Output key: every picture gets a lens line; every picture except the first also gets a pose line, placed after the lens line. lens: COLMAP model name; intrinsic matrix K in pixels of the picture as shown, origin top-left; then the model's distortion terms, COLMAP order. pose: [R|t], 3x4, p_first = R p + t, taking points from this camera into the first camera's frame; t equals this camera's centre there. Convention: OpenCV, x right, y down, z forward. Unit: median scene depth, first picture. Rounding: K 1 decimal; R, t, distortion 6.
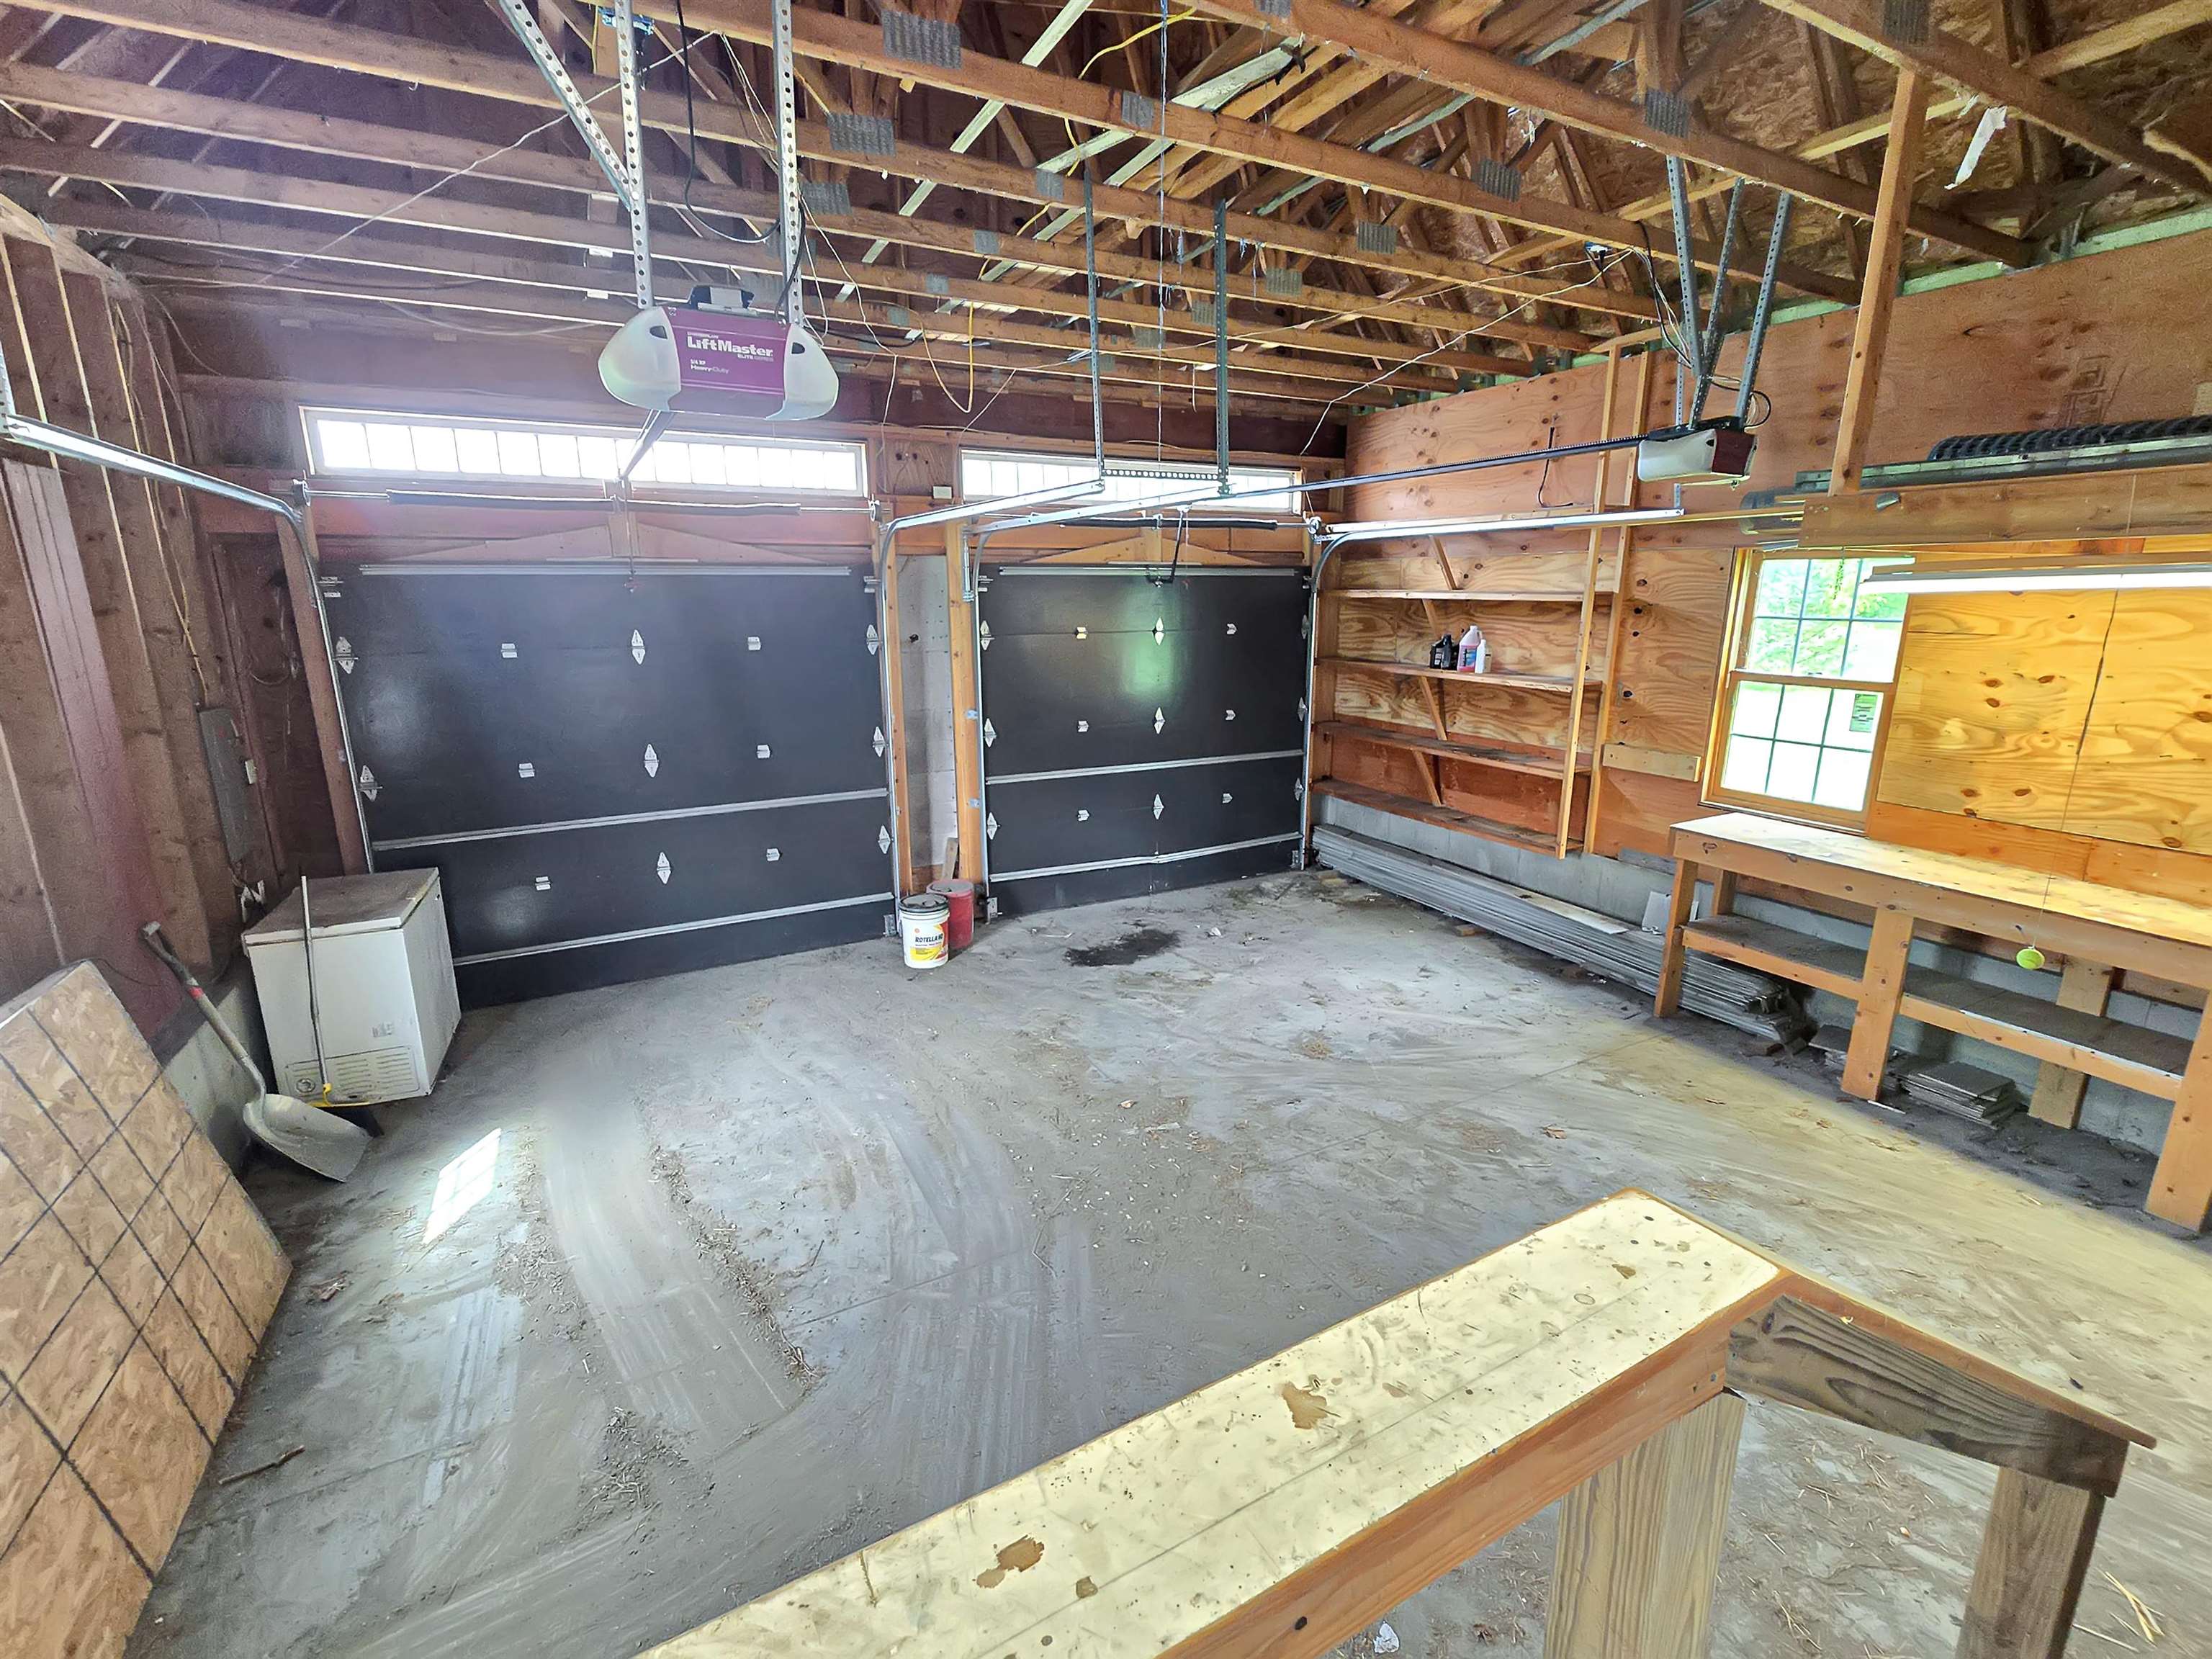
lens RADIAL K [[971.0, 0, 1106.0], [0, 971.0, 829.5], [0, 0, 1]] dist [-0.000094, -0.000041]
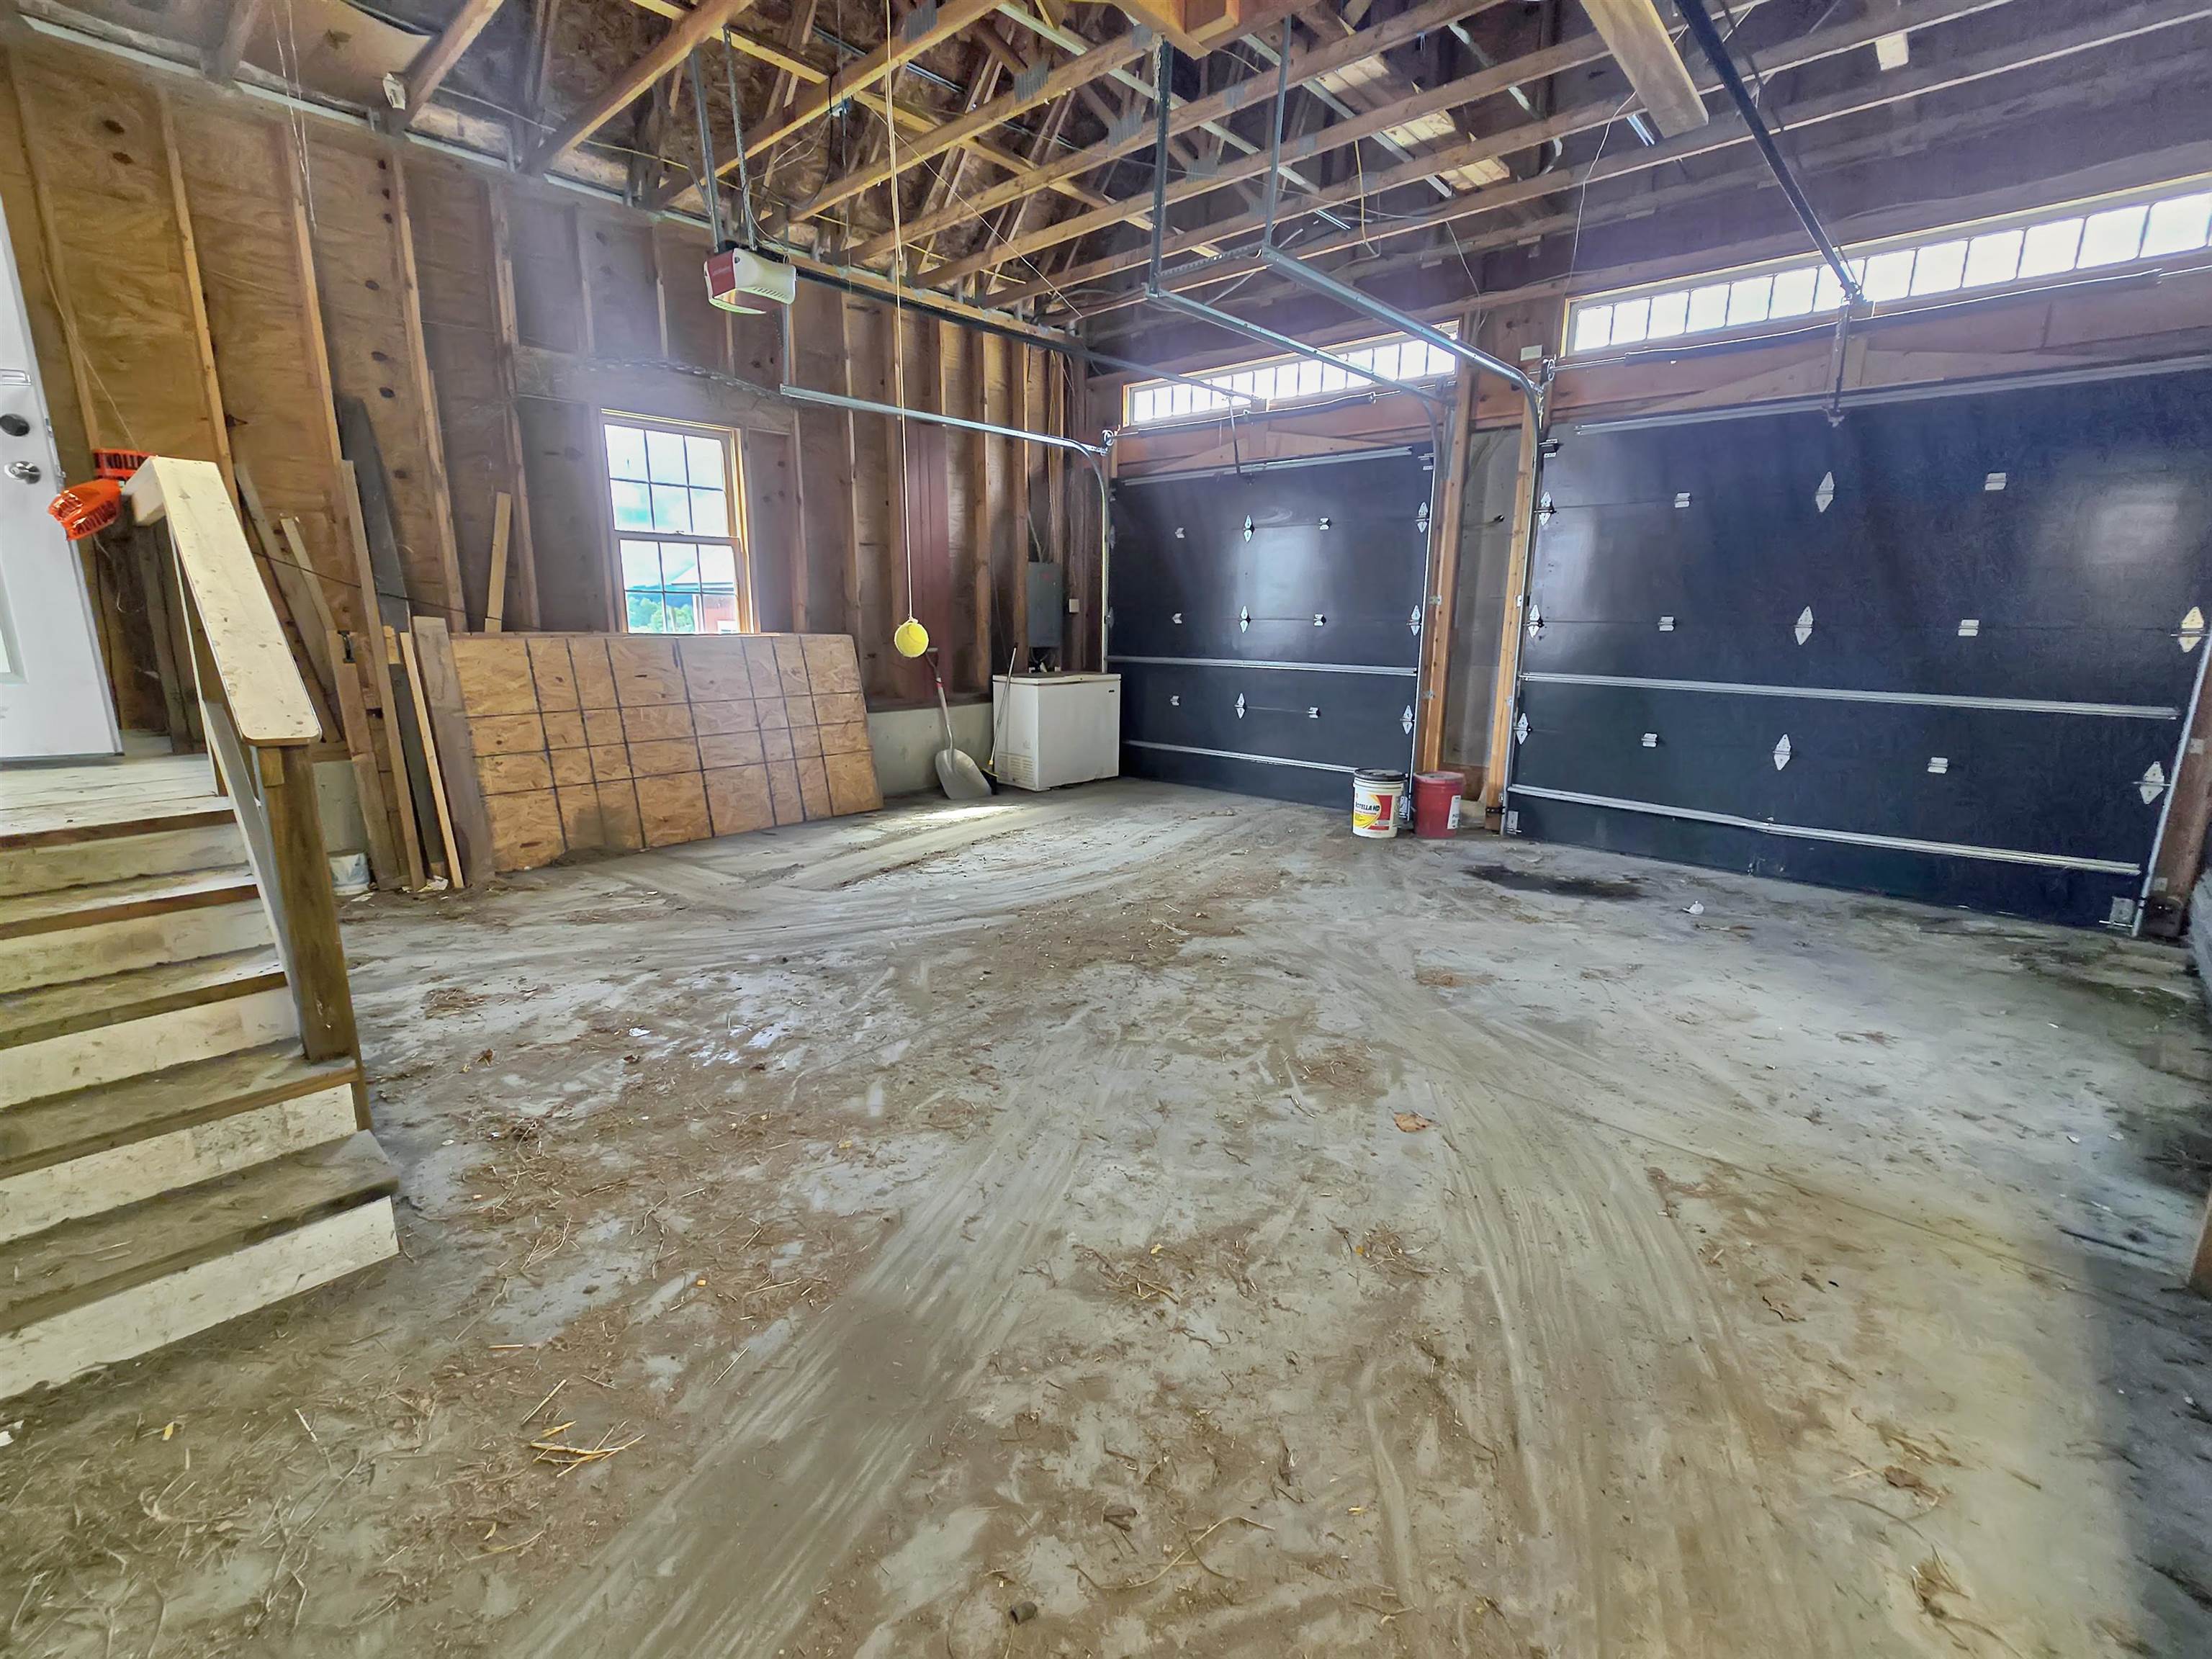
lens RADIAL K [[946.4, 0, 1109.3], [0, 946.4, 837.3], [0, 0, 1]] dist [0.000827, 0.000219]
pose [[0.344089, 0.226770, -0.911141, 0.746453], [-0.230353, 0.961128, 0.152218, 0.062265], [0.910242, 0.157508, 0.382951, 0.436091]]
